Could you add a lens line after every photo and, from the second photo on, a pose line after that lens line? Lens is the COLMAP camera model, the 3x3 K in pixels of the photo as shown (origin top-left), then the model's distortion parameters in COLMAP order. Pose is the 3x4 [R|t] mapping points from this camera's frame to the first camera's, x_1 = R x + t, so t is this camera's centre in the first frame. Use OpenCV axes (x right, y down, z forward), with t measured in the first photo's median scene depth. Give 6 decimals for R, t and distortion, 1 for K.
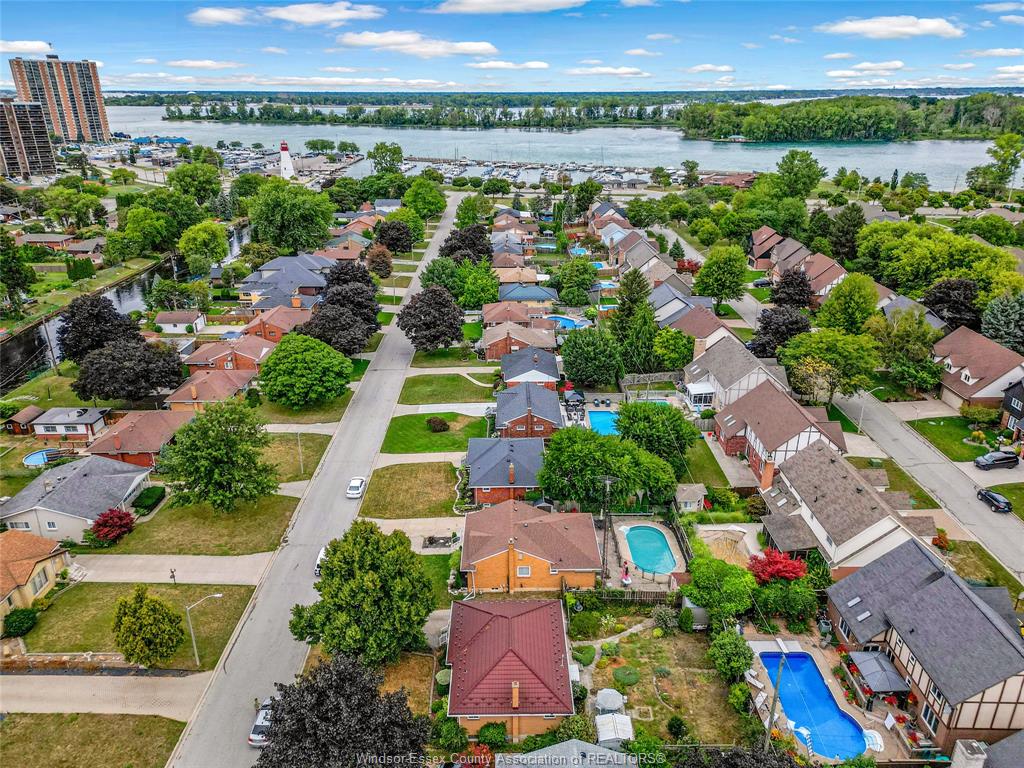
lens RADIAL K [[714.1, 0, 512.0], [0, 714.1, 384.0], [0, 0, 1]] dist [0.089820, -0.094466]
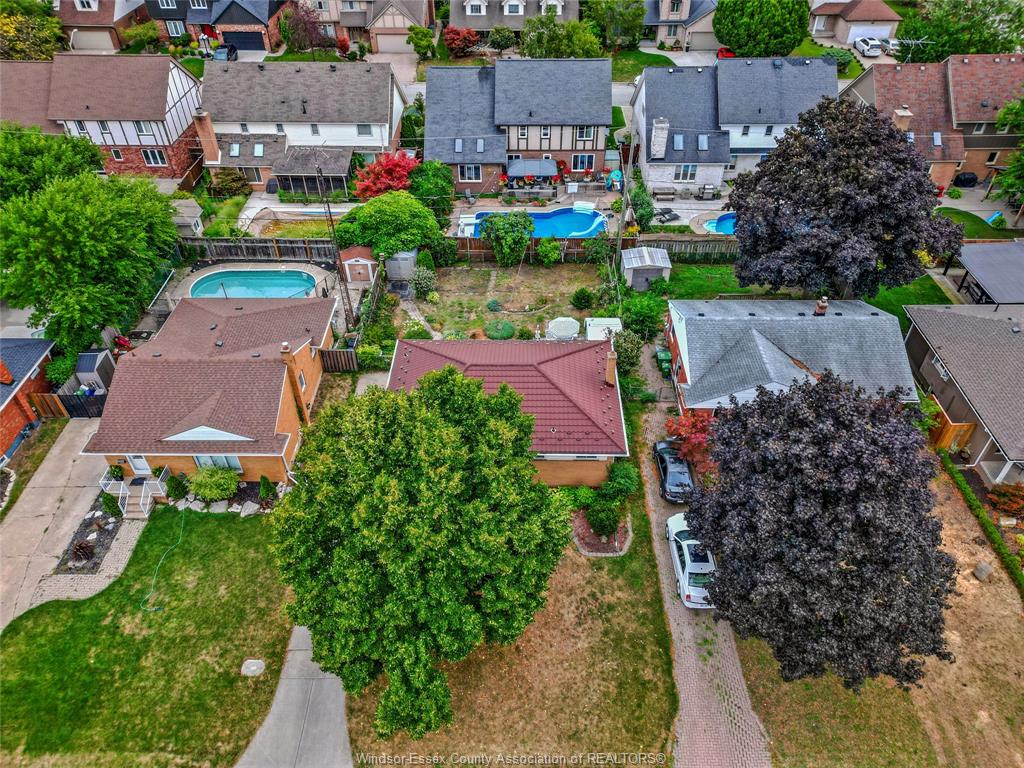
lens RADIAL K [[710.2, 0, 512.0], [0, 710.2, 384.0], [0, 0, 1]] dist [0.030160, -0.000380]
pose [[0.028179, -0.657293, 0.753108, -0.256992], [0.381770, 0.703372, 0.599600, -0.011657], [-0.923828, 0.270618, 0.270755, 0.429484]]
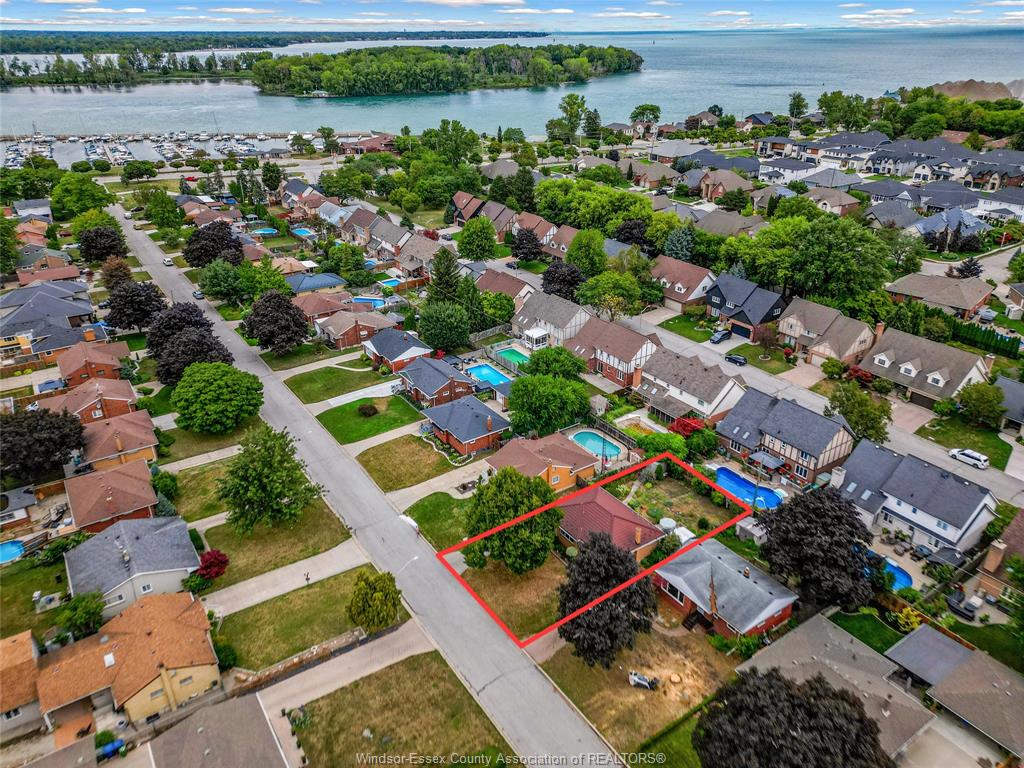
lens RADIAL K [[714.1, 0, 512.0], [0, 714.1, 384.0], [0, 0, 1]] dist [0.089820, -0.094466]
pose [[0.832978, -0.245965, 0.495630, -0.445447], [0.212080, 0.969278, 0.124590, -0.074301], [-0.511048, 0.001333, 0.859551, -0.109763]]
